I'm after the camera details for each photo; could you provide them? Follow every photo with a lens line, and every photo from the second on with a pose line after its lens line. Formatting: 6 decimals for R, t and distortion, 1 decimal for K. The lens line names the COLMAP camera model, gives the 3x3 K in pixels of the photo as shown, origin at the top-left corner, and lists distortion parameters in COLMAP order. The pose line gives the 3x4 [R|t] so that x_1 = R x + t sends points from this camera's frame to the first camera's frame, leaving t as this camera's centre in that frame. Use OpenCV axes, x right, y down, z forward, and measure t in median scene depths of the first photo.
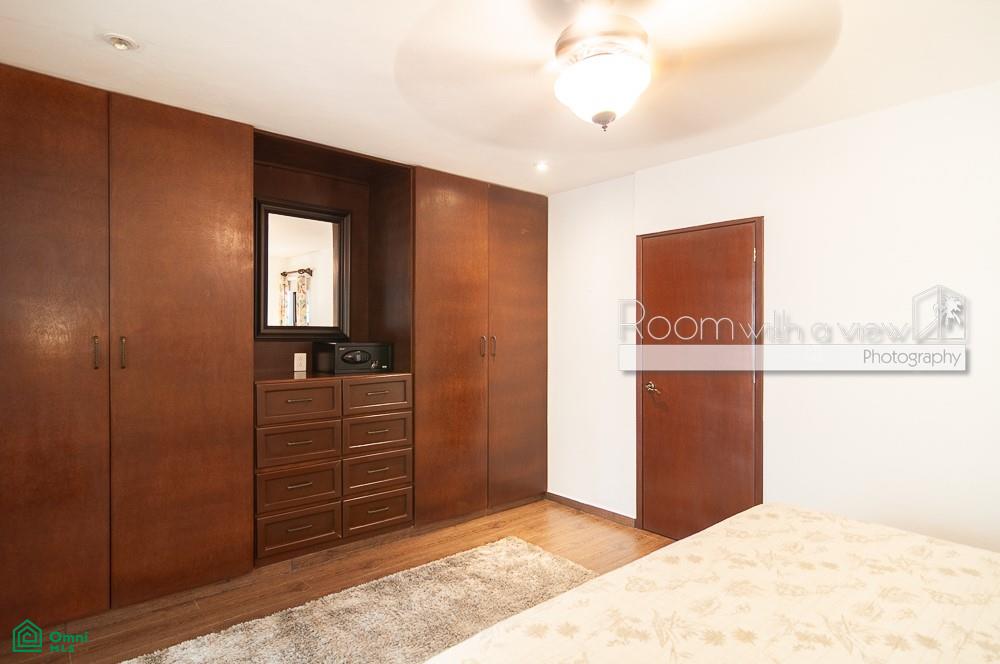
lens RADIAL K [[540.3, 0, 499.9], [0, 540.3, 335.7], [0, 0, 1]] dist [-0.003504, 0.002878]
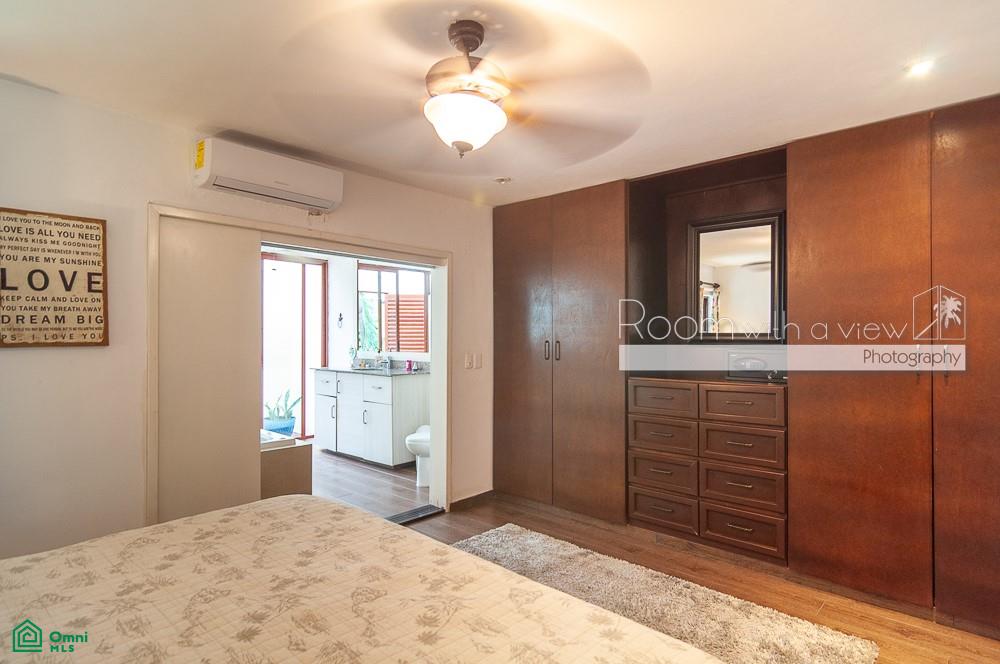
lens RADIAL K [[534.8, 0, 499.7], [0, 534.8, 335.3], [0, 0, 1]] dist [0.000668, 0.000714]
pose [[0.101897, -0.007266, -0.994768, 0.722760], [-0.007139, 0.999942, -0.008035, -0.001470], [0.994769, 0.007920, 0.101839, 0.530847]]
